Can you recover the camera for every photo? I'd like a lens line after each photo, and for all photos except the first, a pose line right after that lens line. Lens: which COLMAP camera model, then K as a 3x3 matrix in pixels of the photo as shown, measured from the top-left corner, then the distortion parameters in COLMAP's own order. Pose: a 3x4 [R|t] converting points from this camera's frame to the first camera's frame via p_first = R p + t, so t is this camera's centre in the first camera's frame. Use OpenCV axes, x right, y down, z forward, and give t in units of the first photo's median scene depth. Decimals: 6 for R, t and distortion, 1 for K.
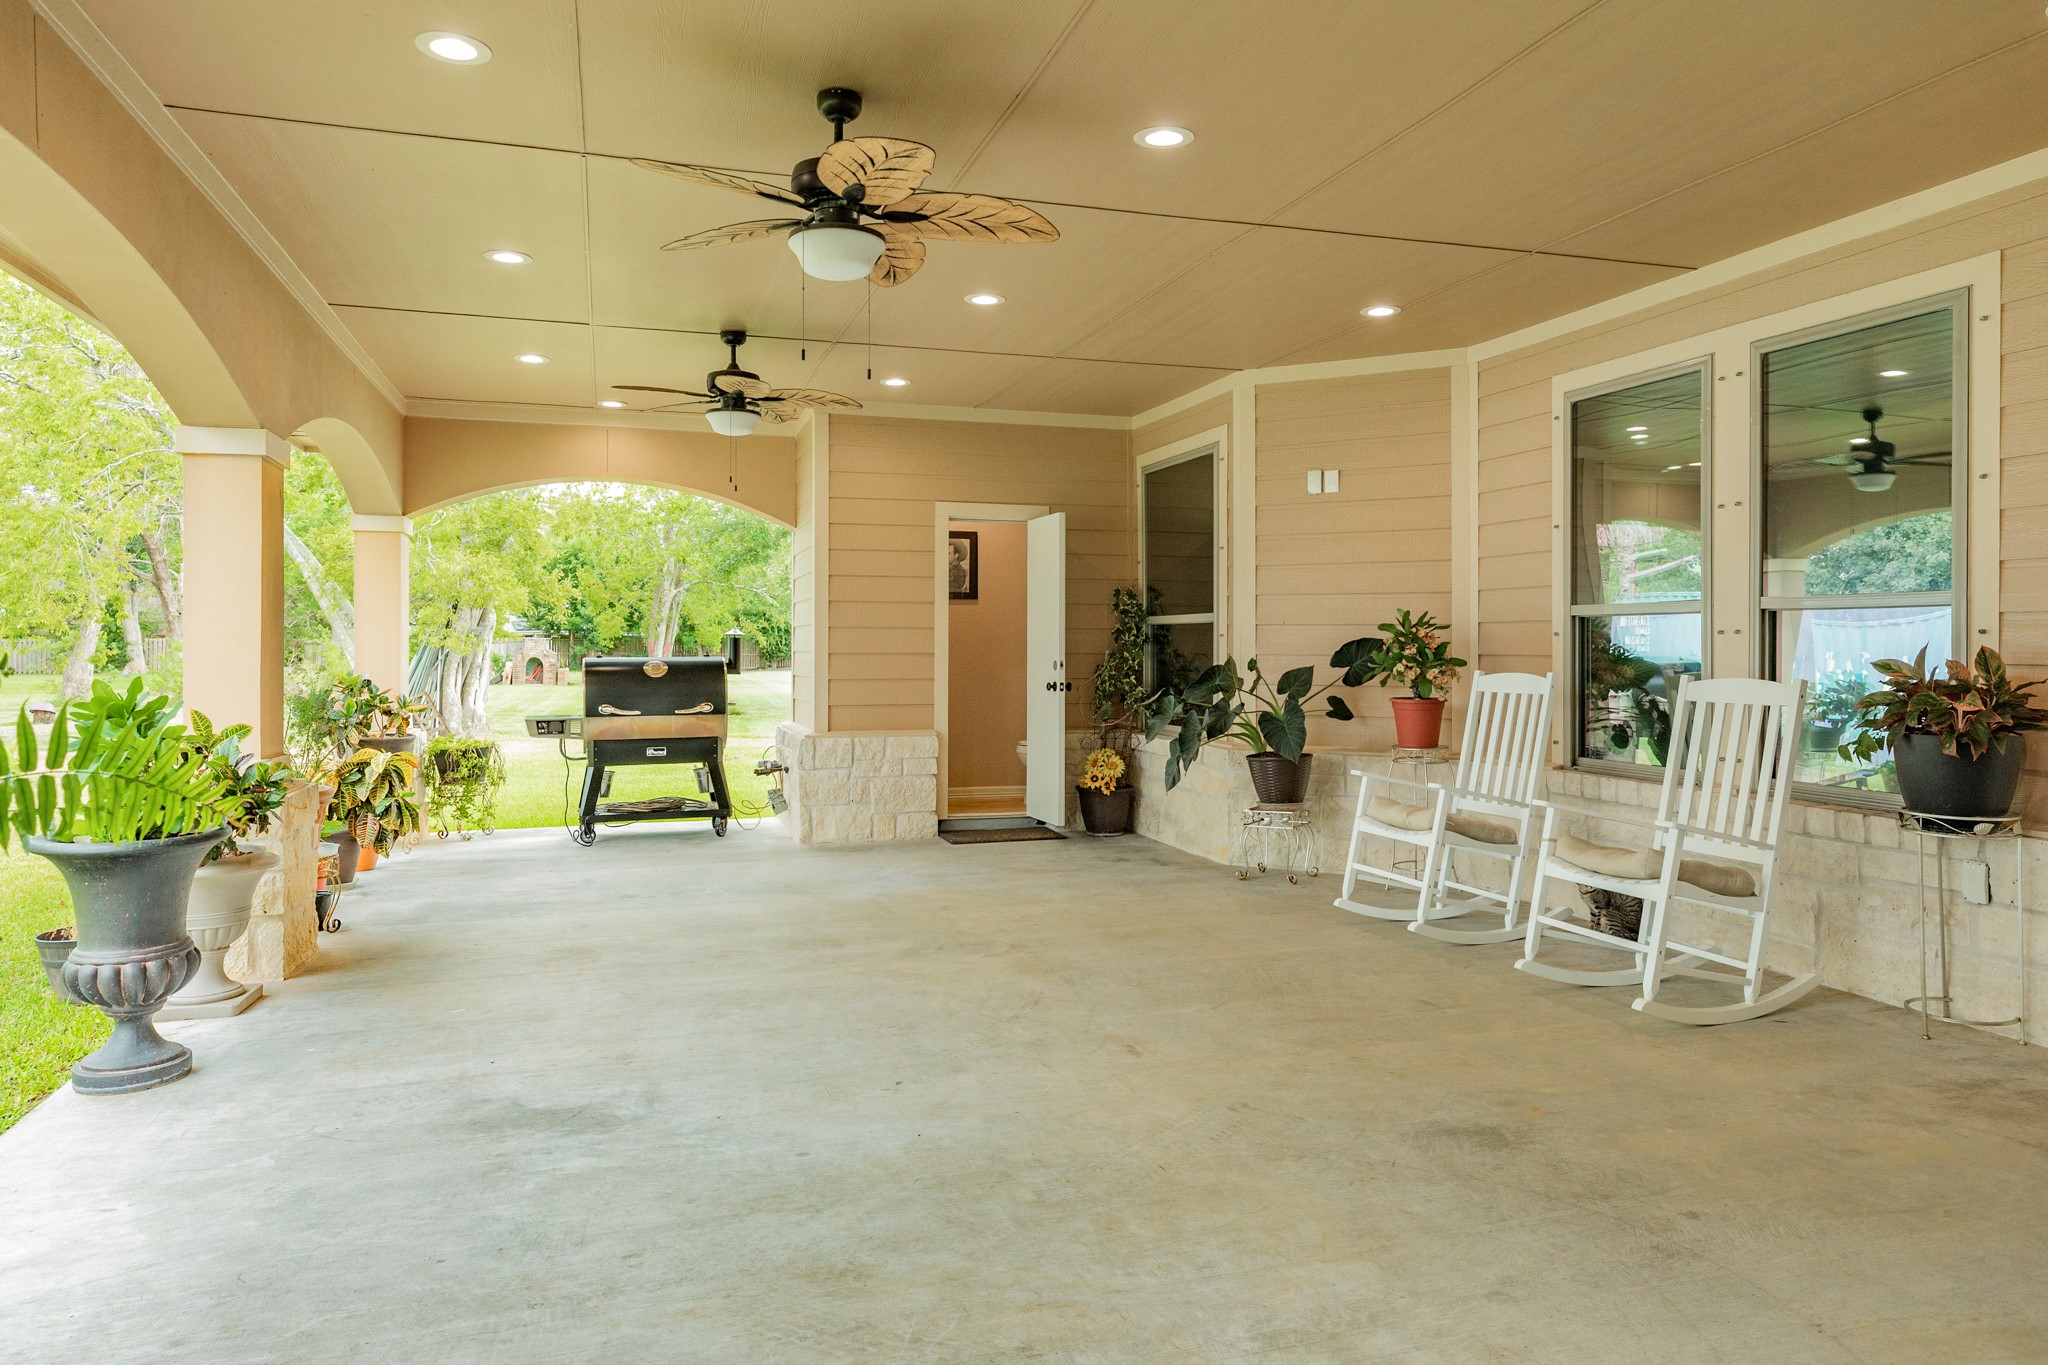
lens RADIAL K [[1364.2, 0, 1024.0], [0, 1364.2, 682.5], [0, 0, 1]] dist [0.001801, 0.000739]
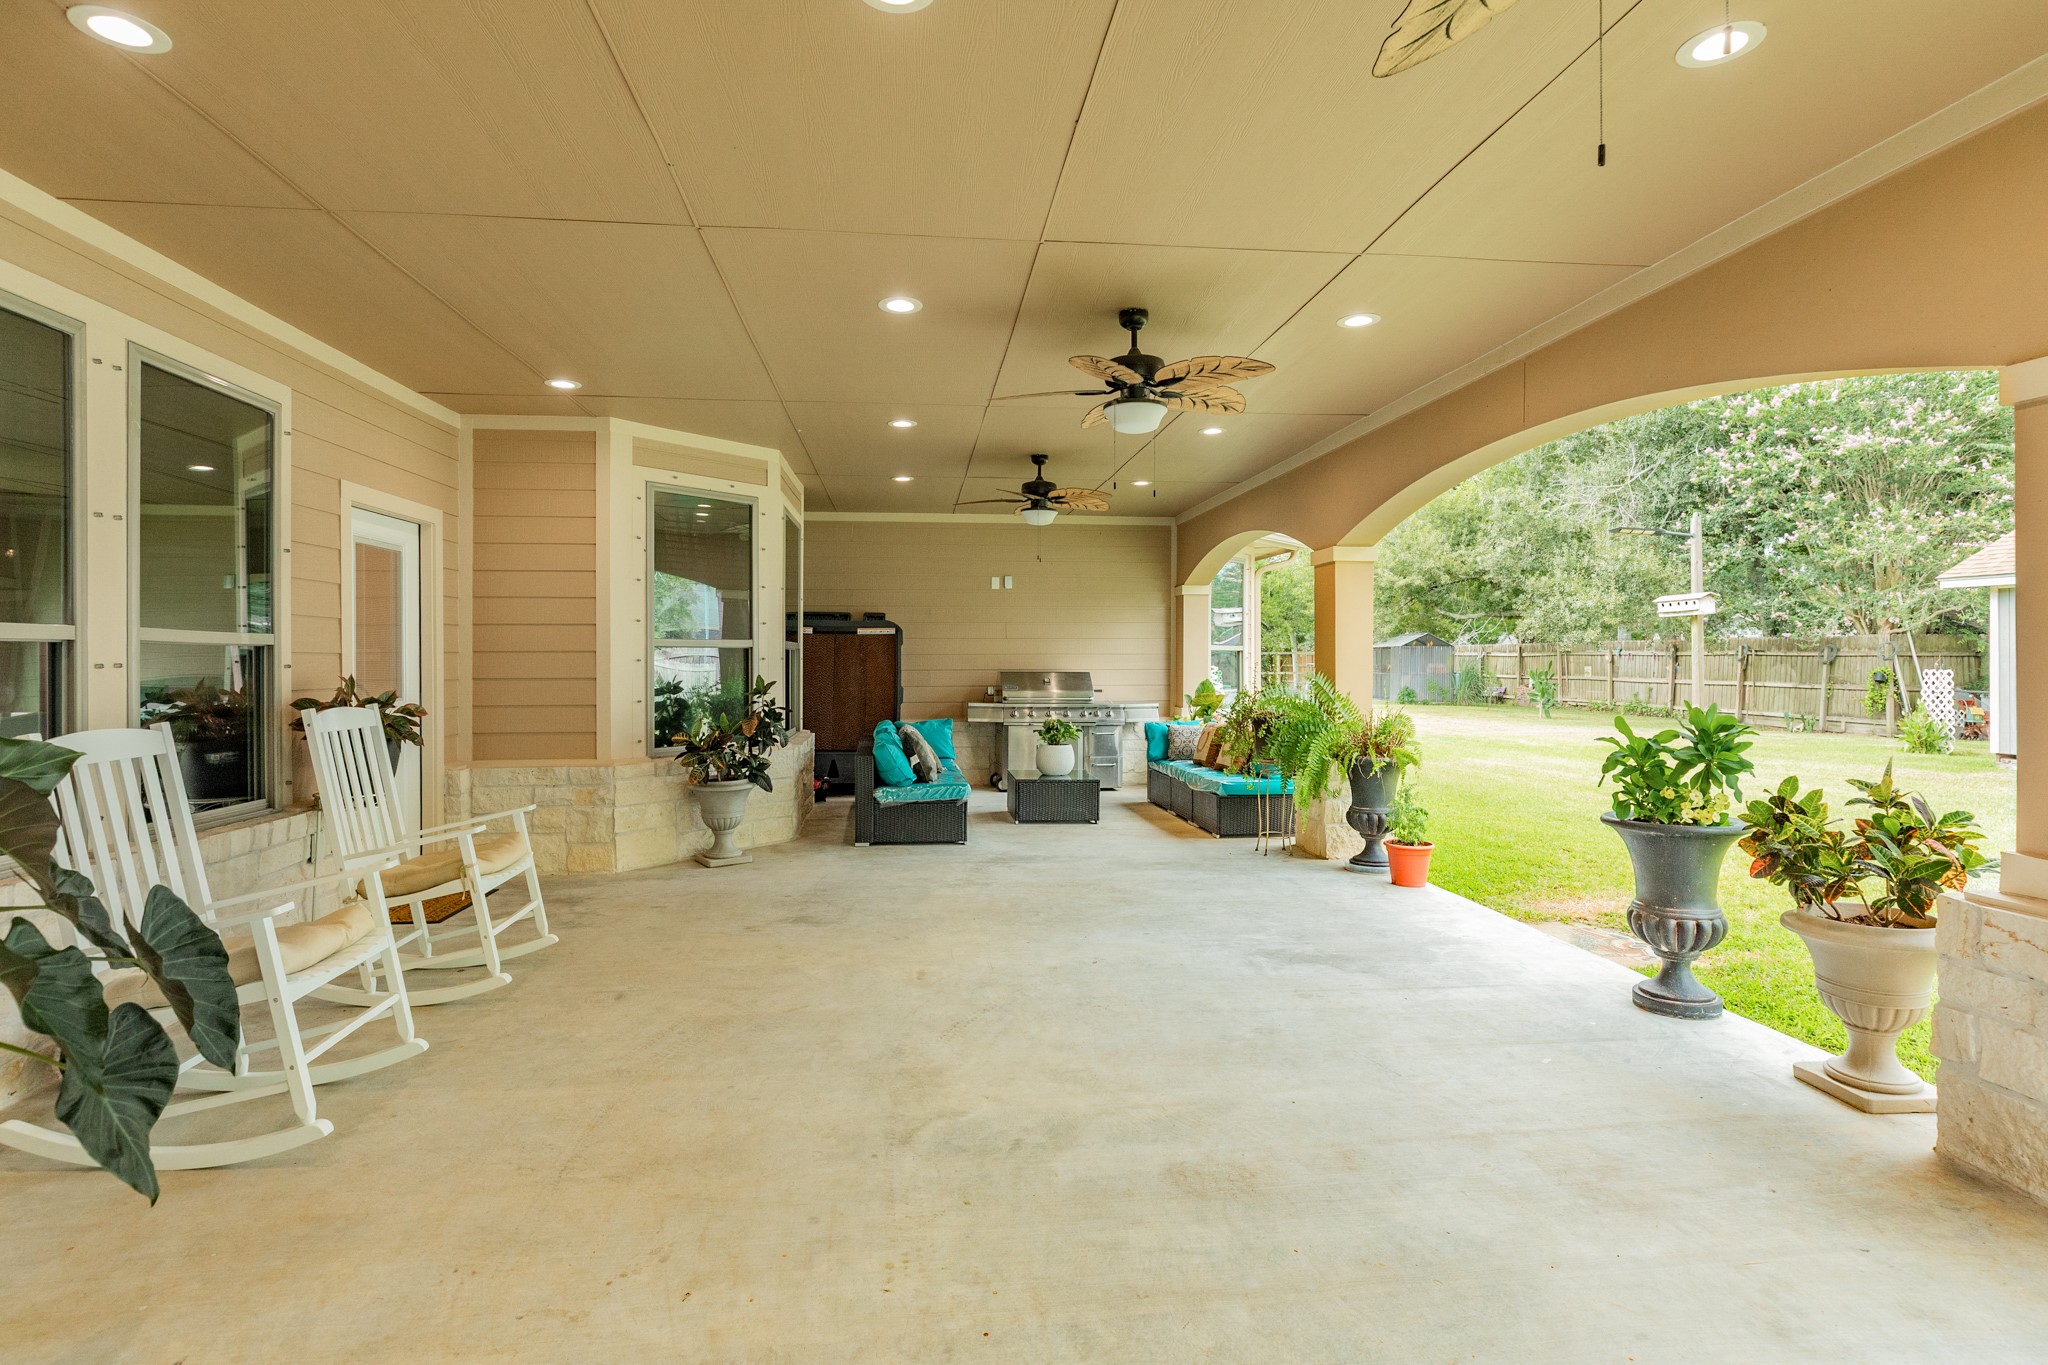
lens RADIAL K [[1058.0, 0, 1024.0], [0, 1058.0, 682.5], [0, 0, 1]] dist [-0.000323, -0.000047]
pose [[-0.982875, -0.001003, 0.184271, -0.230163], [0.006776, 0.999112, 0.041583, -0.068162], [-0.184149, 0.042120, -0.981995, 2.150453]]
